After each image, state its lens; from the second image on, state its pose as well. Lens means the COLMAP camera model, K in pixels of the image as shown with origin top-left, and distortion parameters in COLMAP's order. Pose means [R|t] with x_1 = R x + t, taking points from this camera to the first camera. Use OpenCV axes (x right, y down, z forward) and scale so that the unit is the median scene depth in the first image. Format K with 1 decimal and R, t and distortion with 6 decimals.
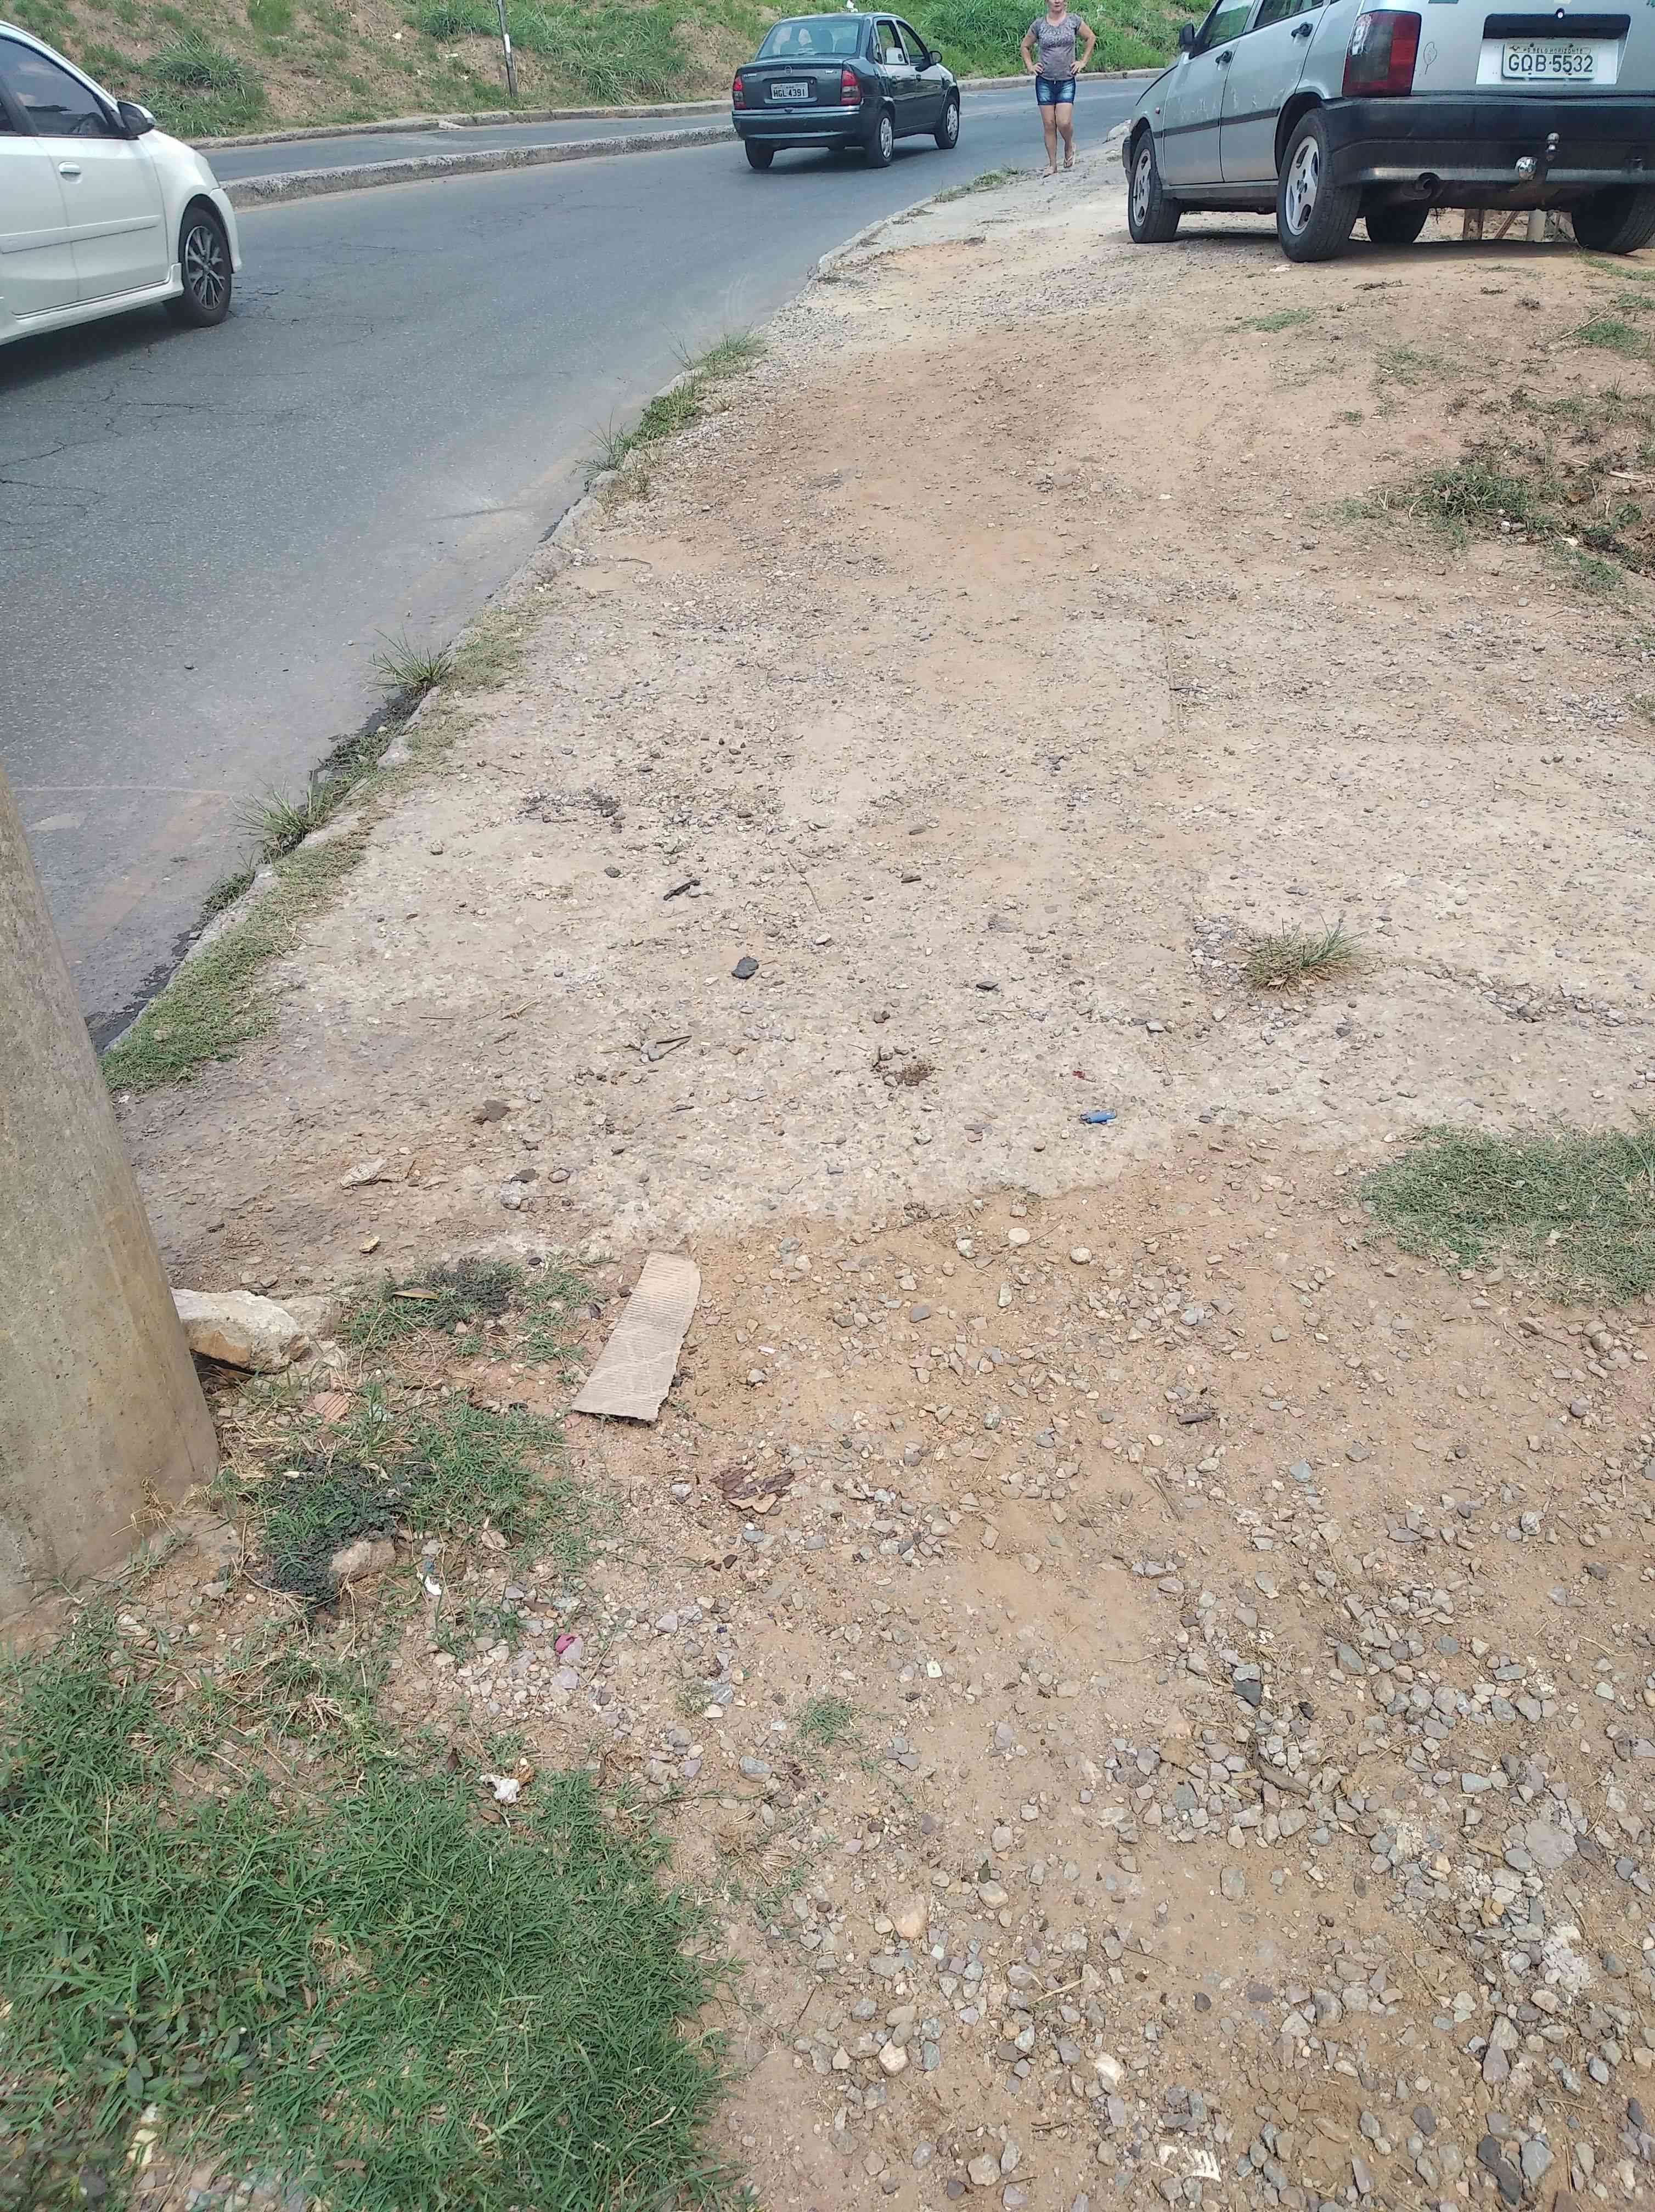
lens RADIAL K [[1781.0, 0, 827.5], [0, 1781.0, 1106.0], [0, 0, 1]] dist [-0.000221, 0.020042]
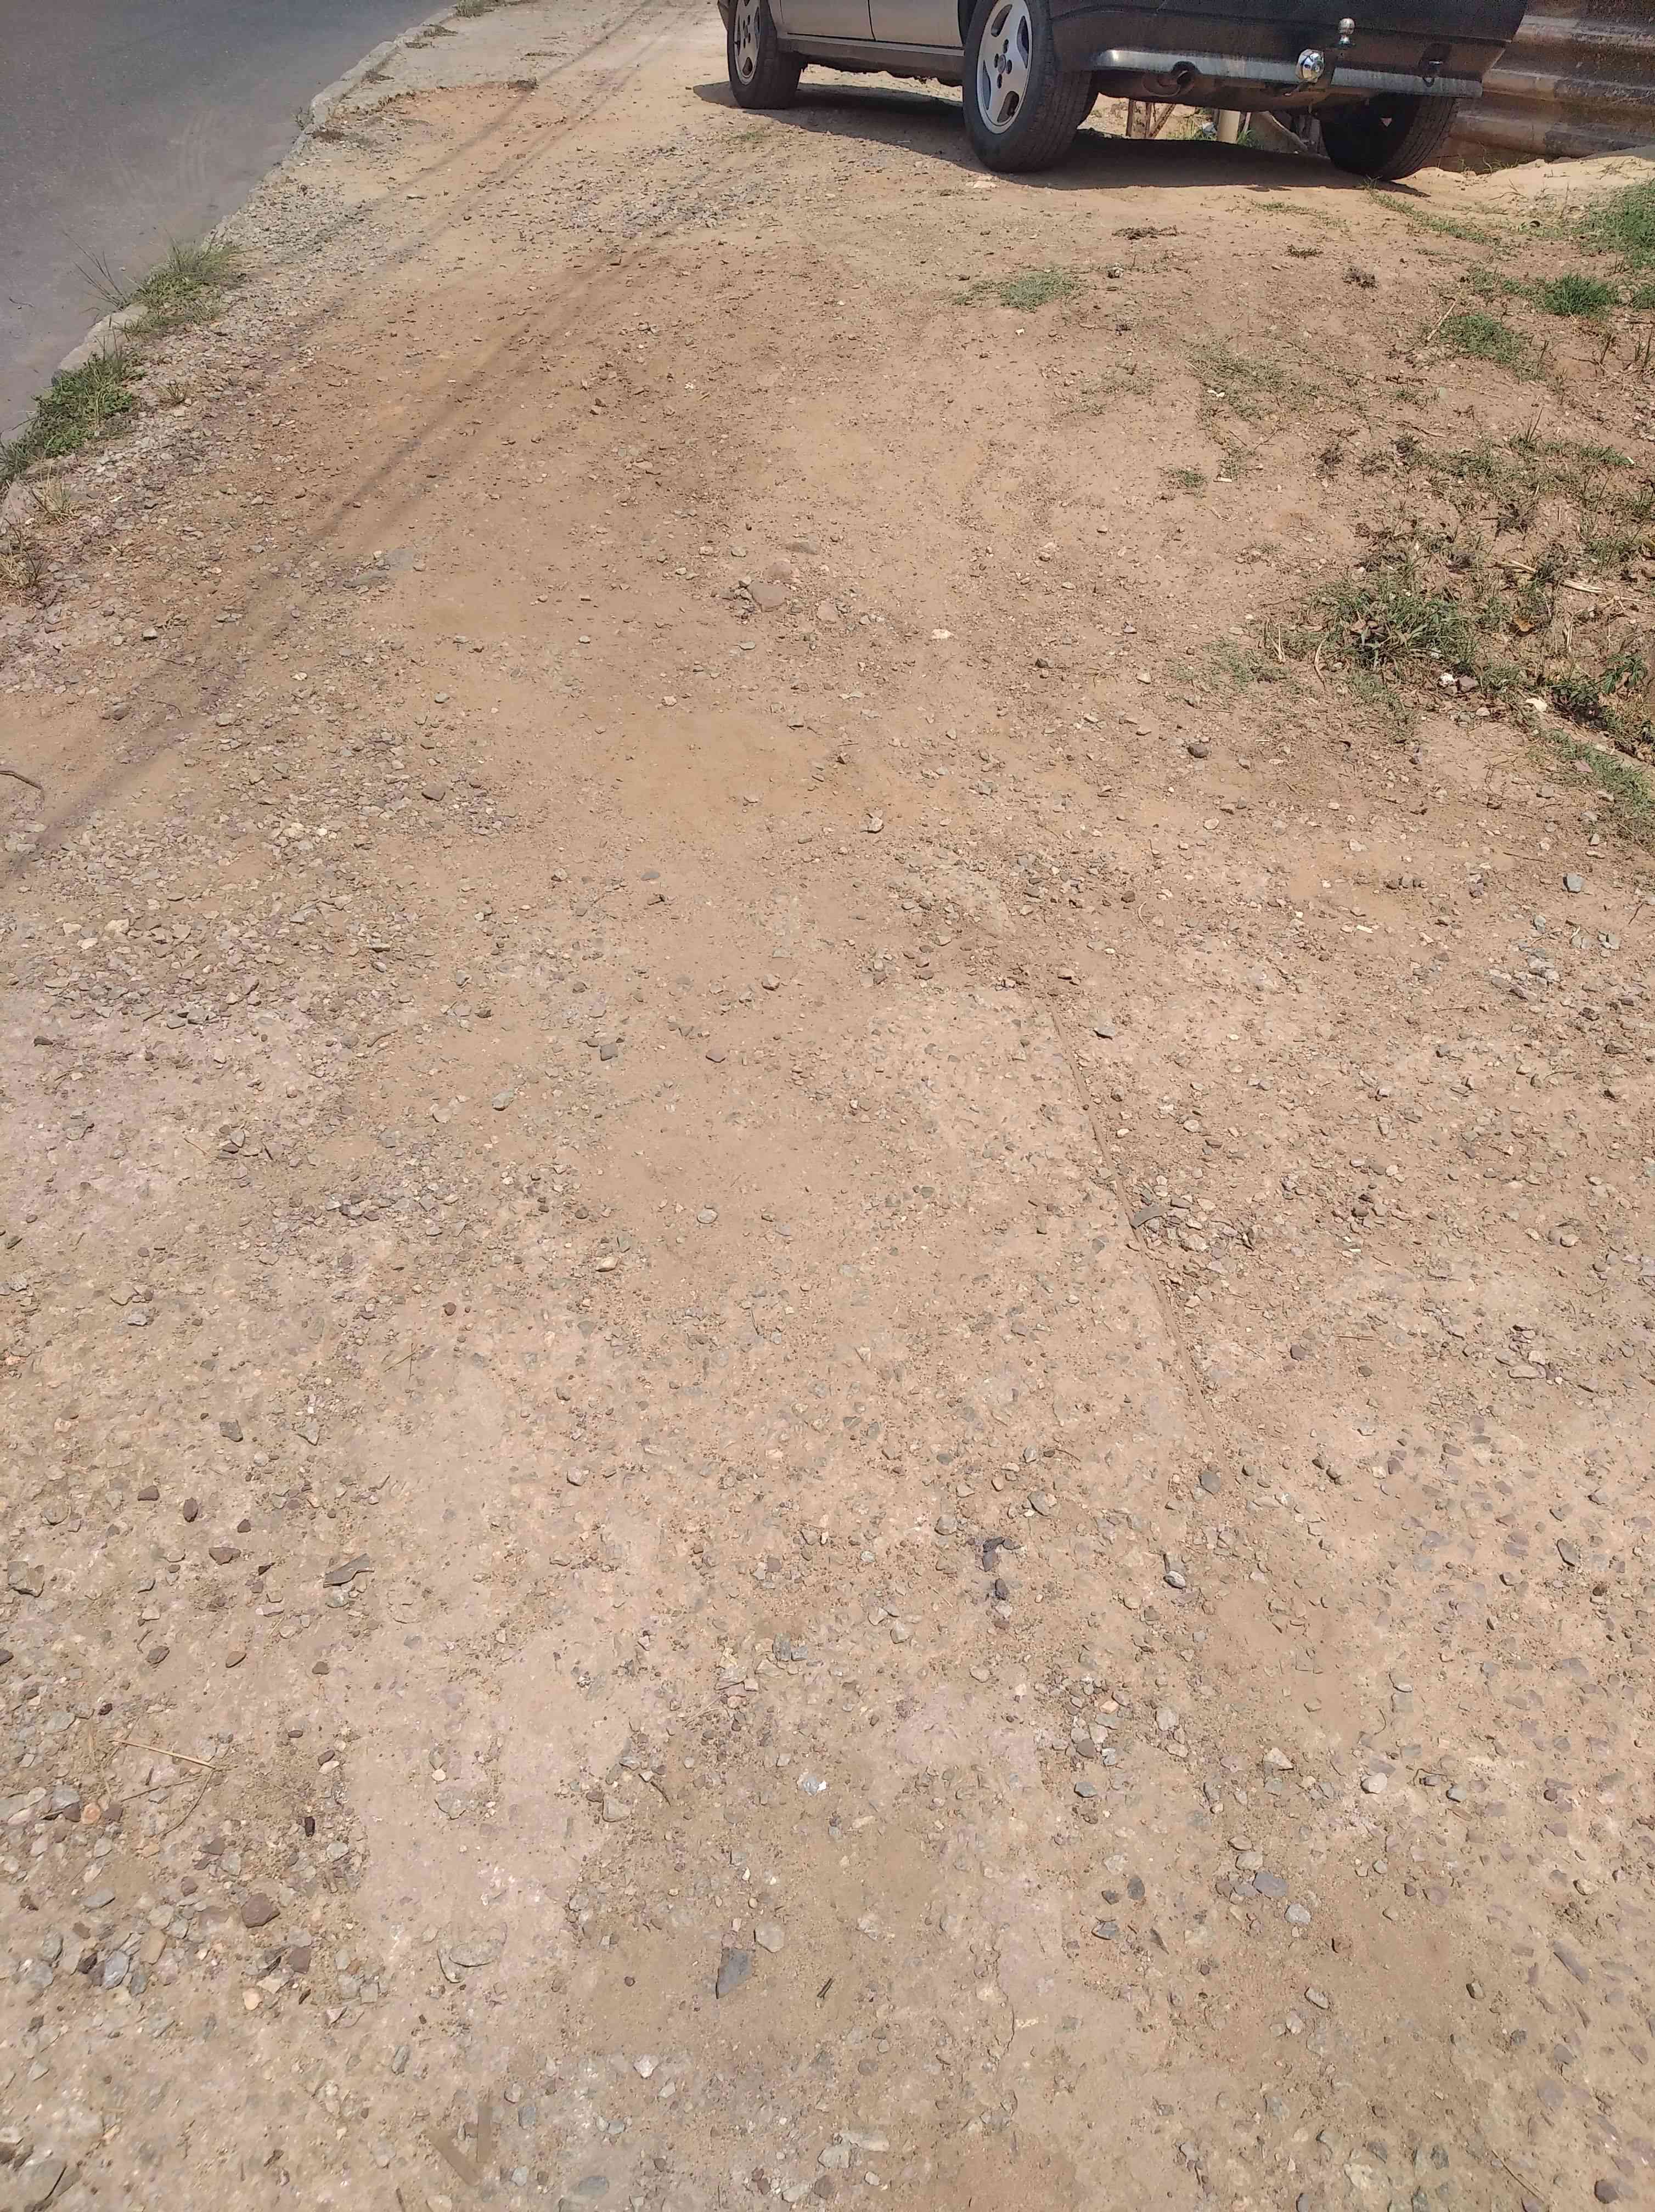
lens RADIAL K [[1687.9, 0, 827.5], [0, 1687.9, 1106.0], [0, 0, 1]] dist [0.054644, -0.072958]
pose [[0.967519, -0.081842, 0.239183, -0.001386], [0.055209, 0.991713, 0.116009, -0.220764], [-0.246695, -0.099036, 0.964019, 0.379318]]
